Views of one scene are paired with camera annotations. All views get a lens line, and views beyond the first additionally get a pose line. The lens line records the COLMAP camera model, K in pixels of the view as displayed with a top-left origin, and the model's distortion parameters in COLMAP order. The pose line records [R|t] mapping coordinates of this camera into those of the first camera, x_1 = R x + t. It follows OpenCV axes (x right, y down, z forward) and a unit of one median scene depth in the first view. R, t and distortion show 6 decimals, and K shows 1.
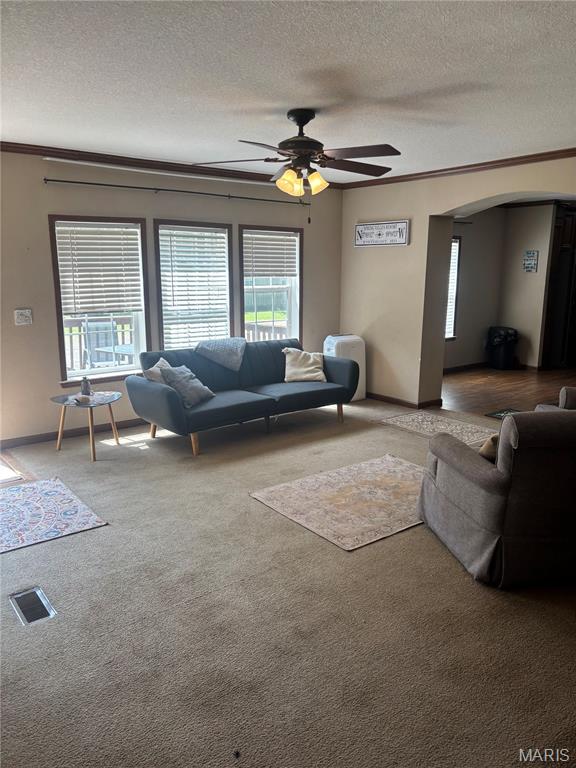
lens RADIAL K [[576.7, 0, 283.7], [0, 576.7, 383.6], [0, 0, 1]] dist [0.001906, -0.000713]
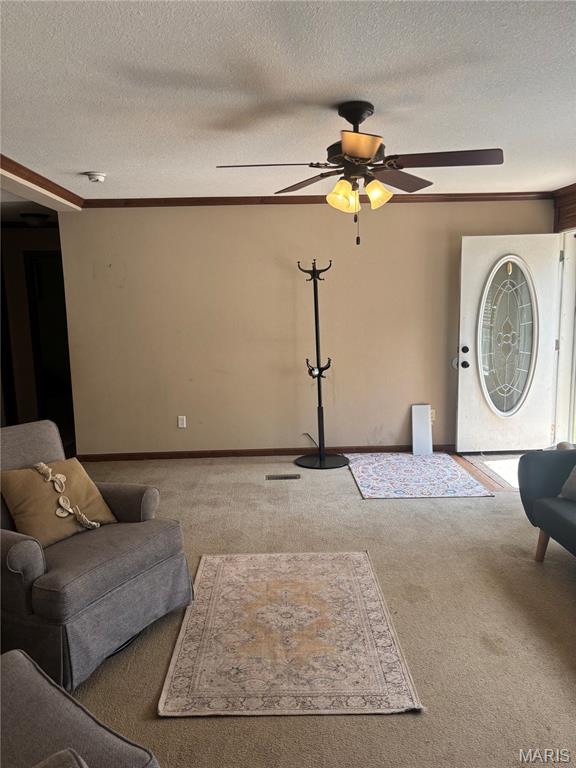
lens RADIAL K [[576.7, 0, 283.7], [0, 576.7, 383.6], [0, 0, 1]] dist [0.001906, -0.000713]
pose [[-0.586238, 0.132850, -0.799172, 0.731753], [-0.143541, 0.953823, 0.263853, -0.289857], [0.797321, 0.269395, -0.540097, 1.381968]]
